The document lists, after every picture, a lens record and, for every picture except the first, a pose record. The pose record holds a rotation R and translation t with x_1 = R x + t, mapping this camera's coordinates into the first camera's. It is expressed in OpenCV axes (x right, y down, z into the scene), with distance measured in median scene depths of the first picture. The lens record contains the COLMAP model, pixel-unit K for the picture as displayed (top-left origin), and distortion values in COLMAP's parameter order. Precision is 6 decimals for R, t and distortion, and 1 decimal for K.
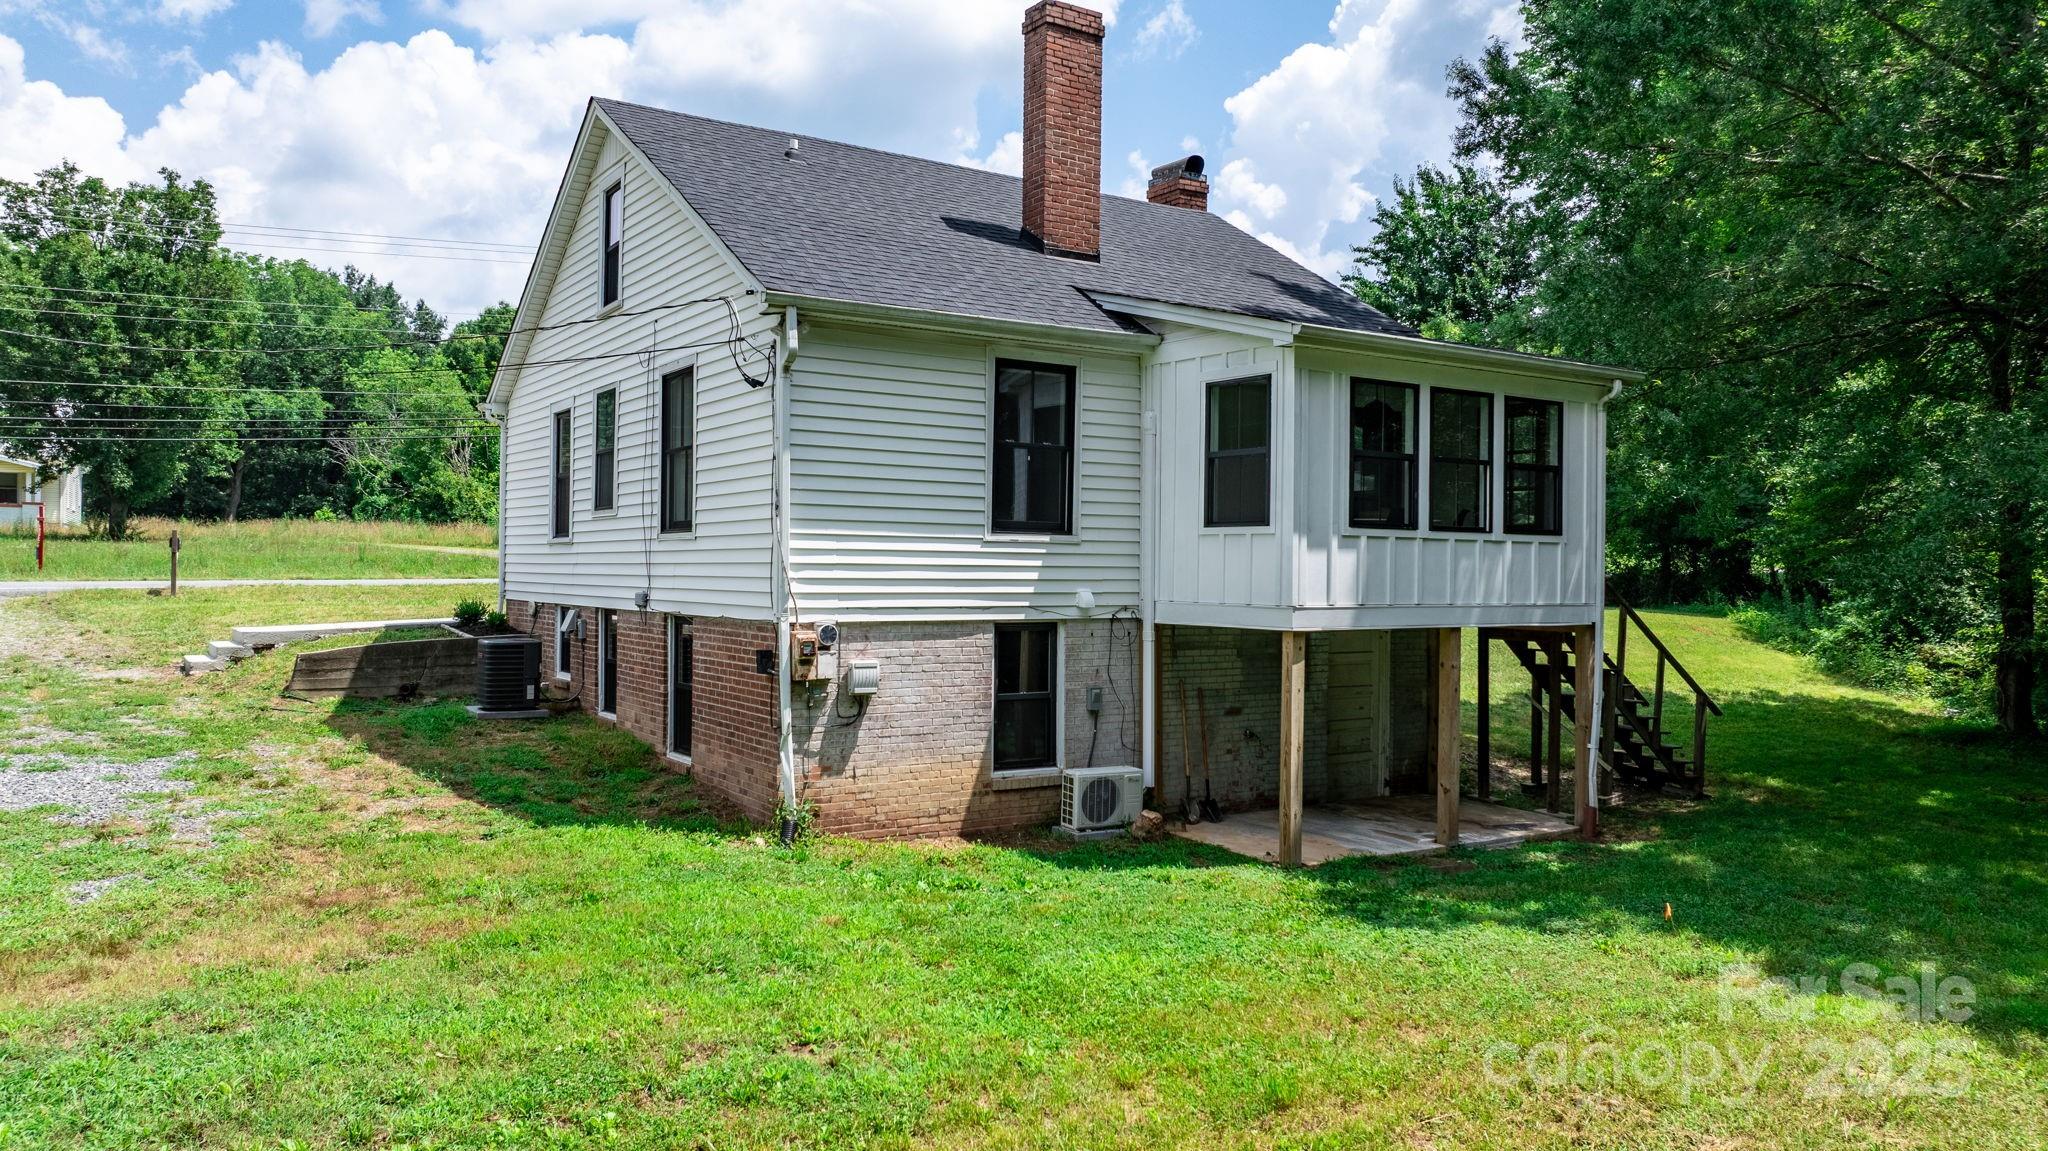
lens RADIAL K [[1423.4, 0, 1022.9], [0, 1423.4, 575.6], [0, 0, 1]] dist [-0.019016, 0.026382]
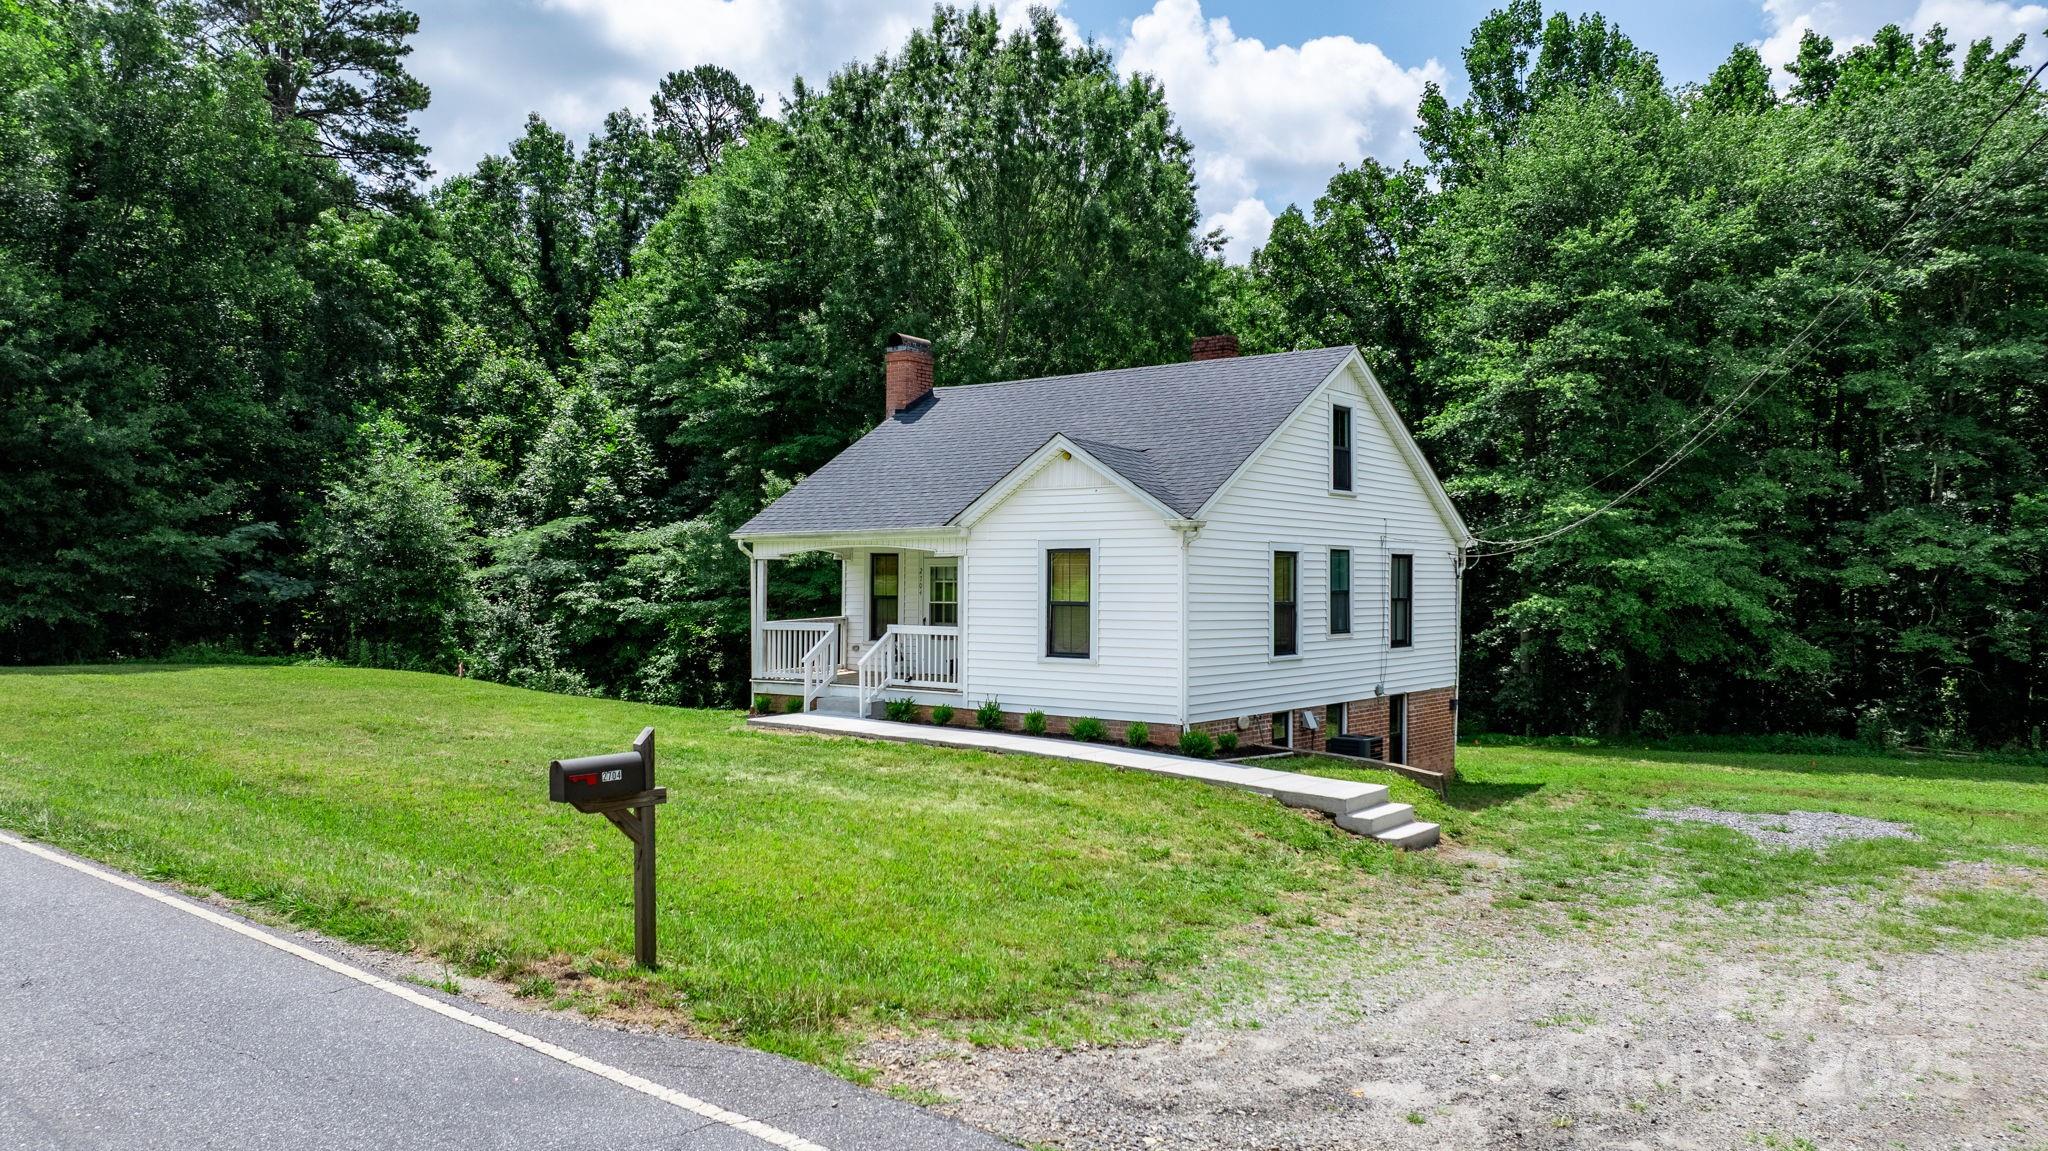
lens RADIAL K [[1423.4, 0, 1023.1], [0, 1423.4, 581.4], [0, 0, 1]] dist [-0.019016, 0.026382]
pose [[-0.321511, -0.006988, 0.946880, -1.809307], [-0.002604, 0.999976, 0.006496, -0.125708], [-0.946902, -0.000377, -0.321522, 2.070760]]
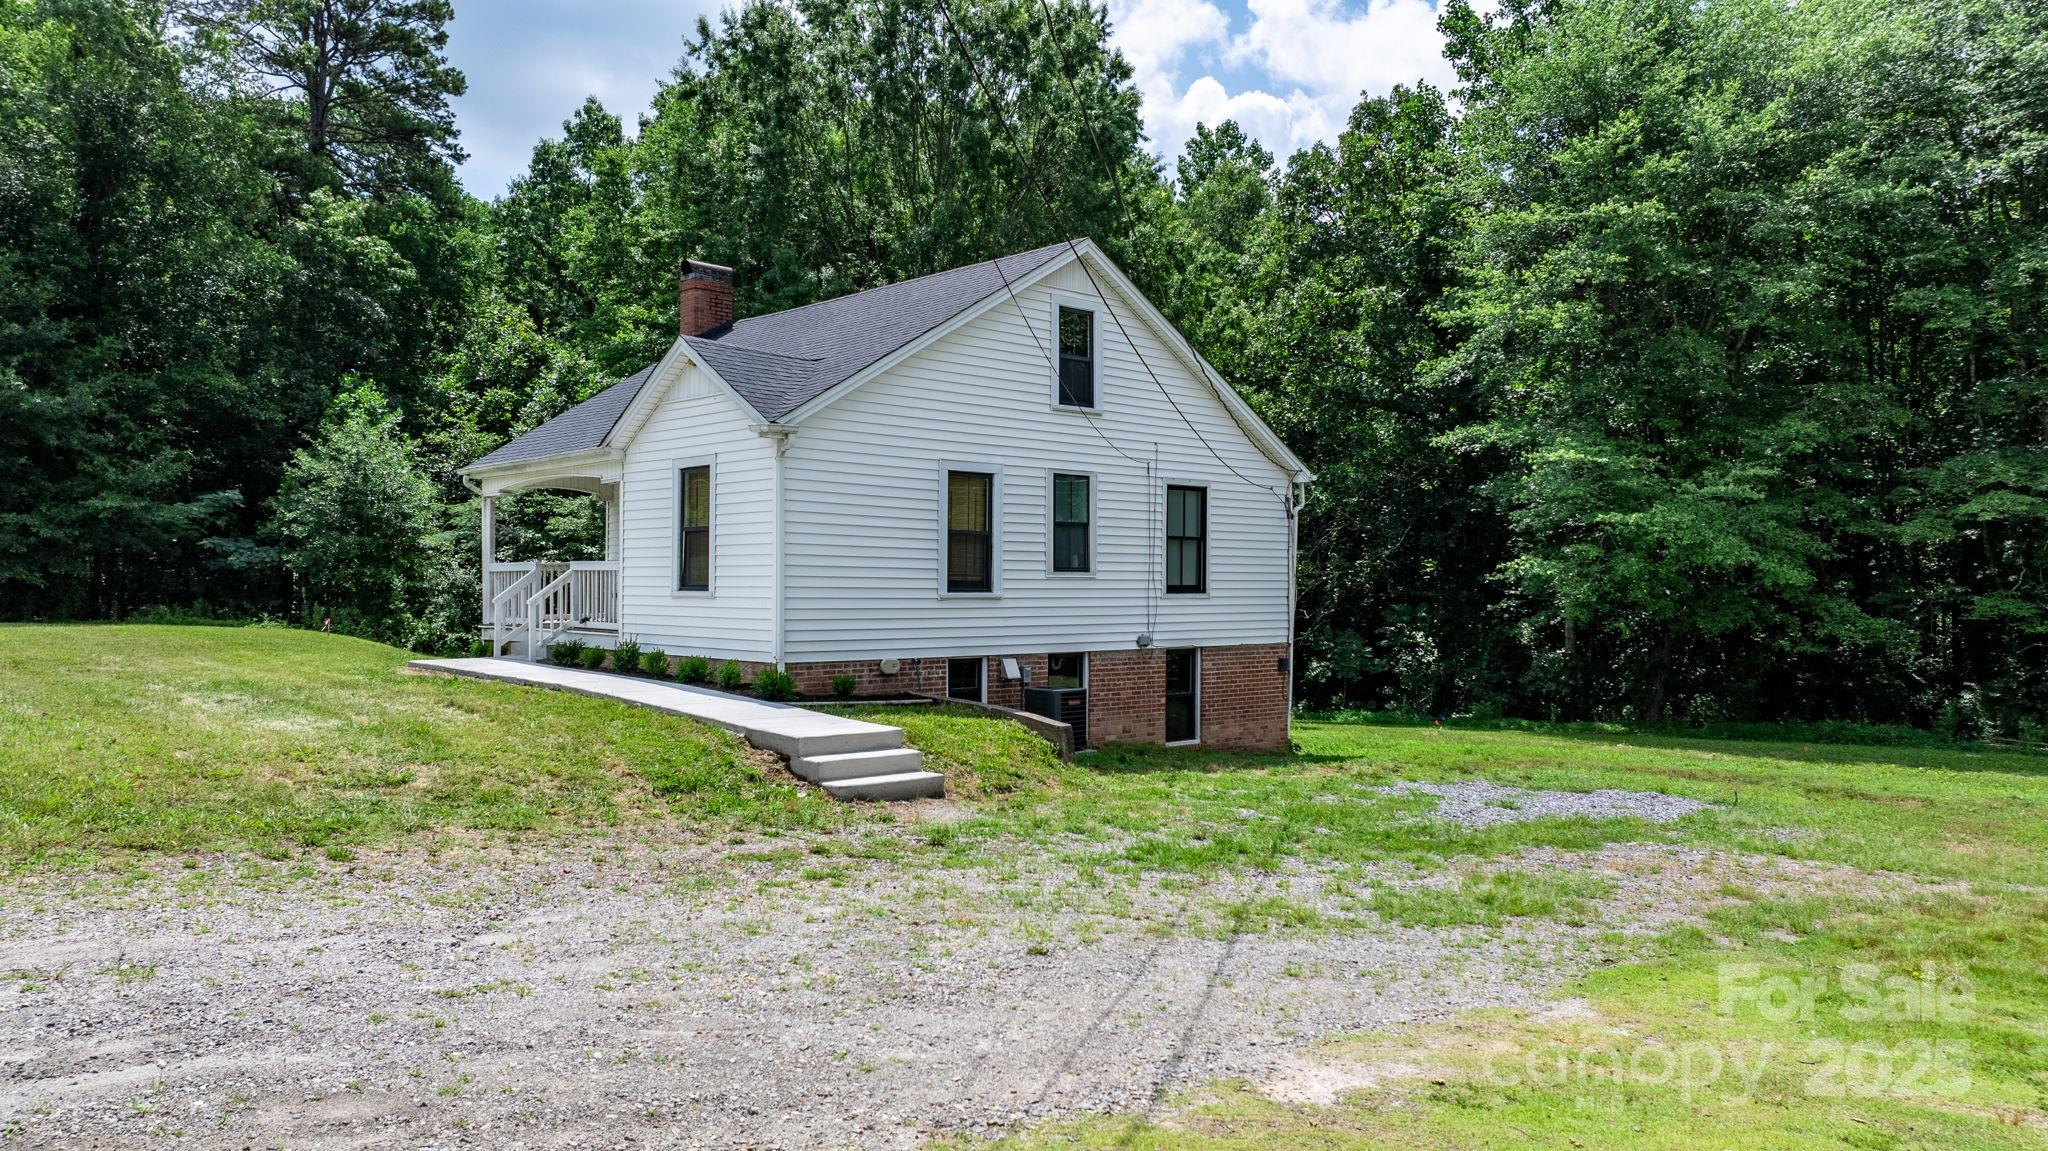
lens RADIAL K [[1423.4, 0, 1024.2], [0, 1423.4, 578.2], [0, 0, 1]] dist [-0.019016, 0.026382]
pose [[-0.162348, -0.003727, 0.986727, -1.762883], [-0.001644, 0.999993, 0.003507, -0.053068], [-0.986732, -0.001053, -0.162353, 1.462515]]
